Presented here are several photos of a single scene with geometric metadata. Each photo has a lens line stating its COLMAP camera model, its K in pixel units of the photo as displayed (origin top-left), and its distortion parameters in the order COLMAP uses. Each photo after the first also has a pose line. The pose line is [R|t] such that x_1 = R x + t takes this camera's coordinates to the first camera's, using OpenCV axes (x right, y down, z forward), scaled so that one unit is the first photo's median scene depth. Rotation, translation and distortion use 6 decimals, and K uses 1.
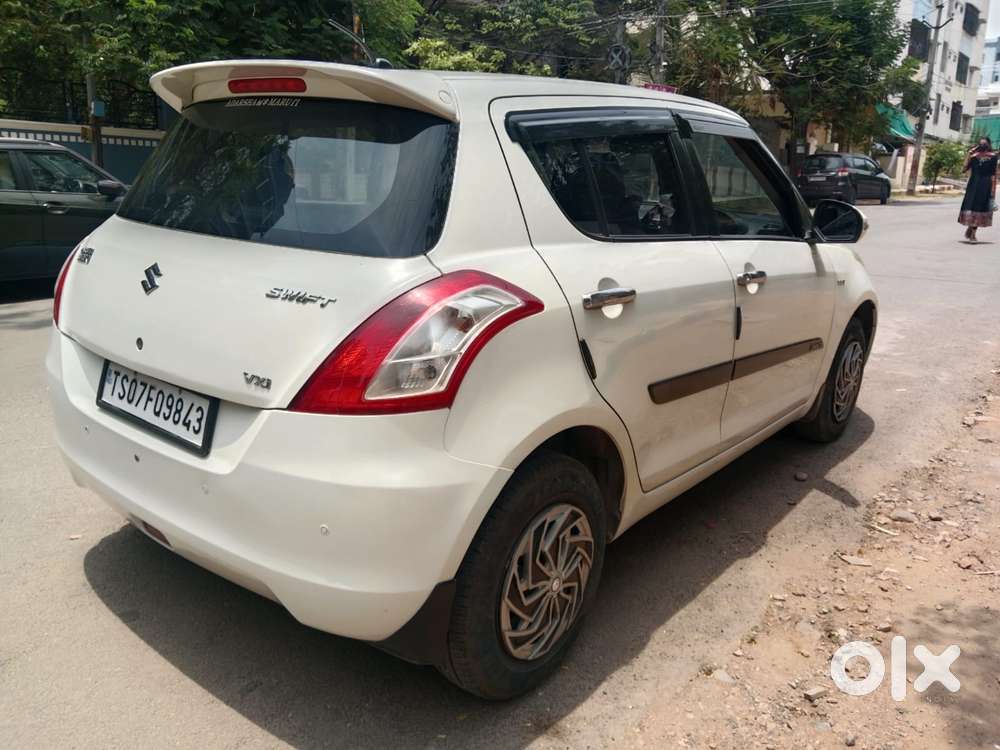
lens RADIAL K [[809.5, 0, 488.7], [0, 809.5, 370.8], [0, 0, 1]] dist [0.033051, -0.085344]
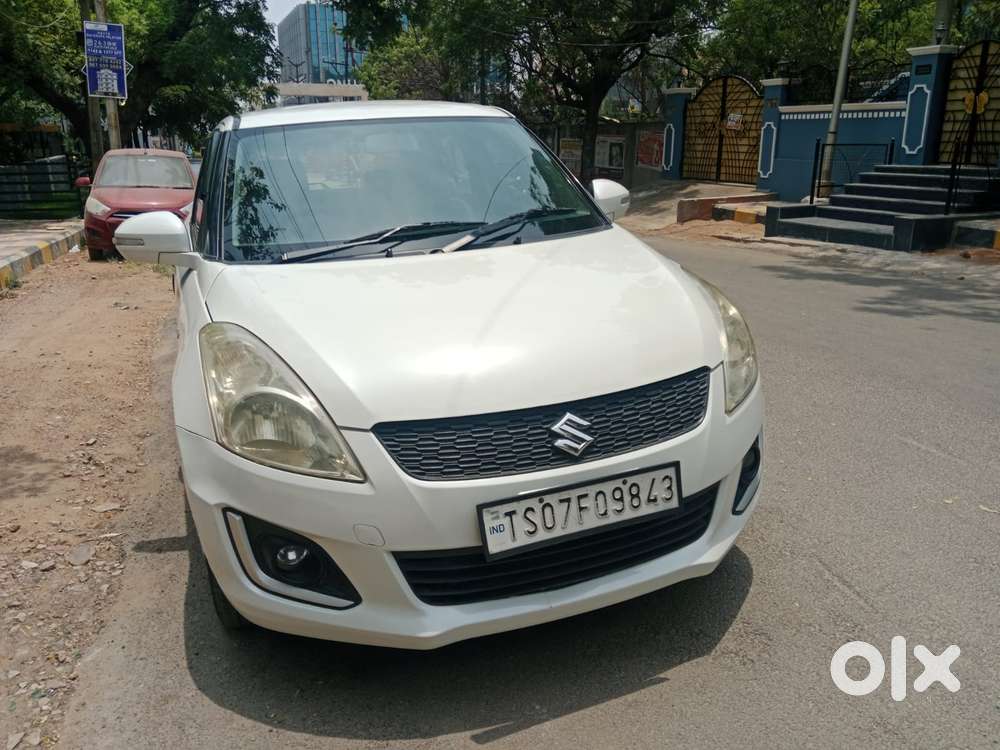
lens RADIAL K [[803.0, 0, 500.0], [0, 803.0, 375.0], [0, 0, 1]] dist [0.043407, -0.069161]
pose [[-0.501111, 0.231320, -0.833894, 1.568890], [-0.193736, 0.909167, 0.368622, -0.693325], [0.843418, 0.346276, -0.410778, 2.692868]]
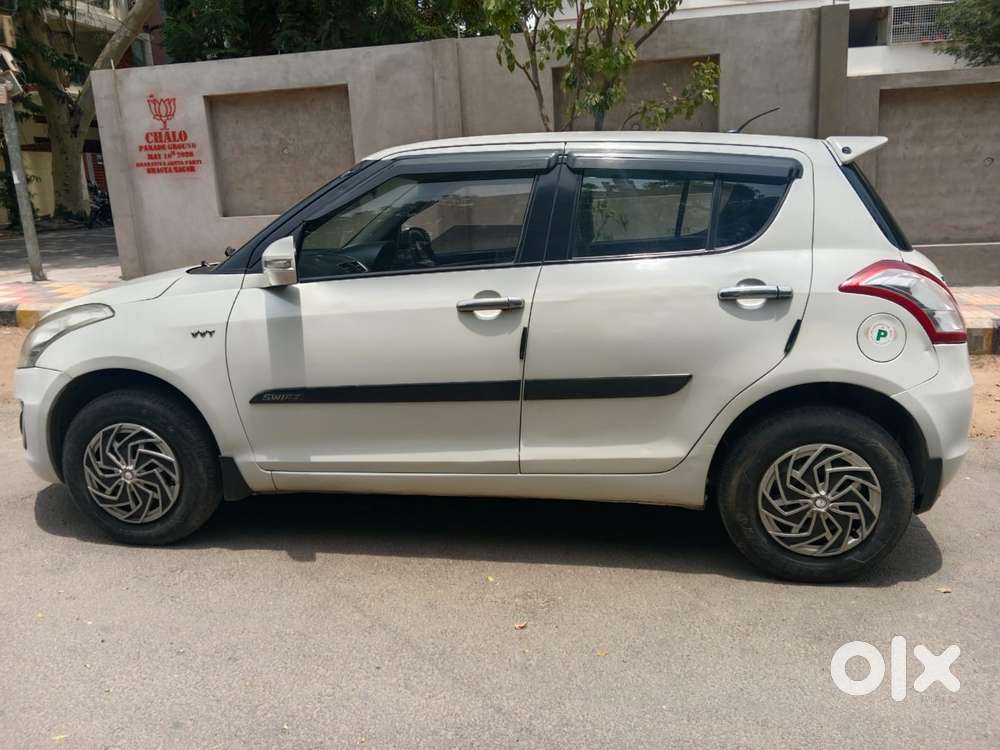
lens RADIAL K [[809.5, 0, 488.7], [0, 809.5, 370.8], [0, 0, 1]] dist [0.033051, -0.085344]
pose [[-0.514381, -0.192985, 0.835565, -1.371509], [0.227016, 0.908946, 0.349686, -0.690392], [-0.826968, 0.369558, -0.423734, 2.445970]]
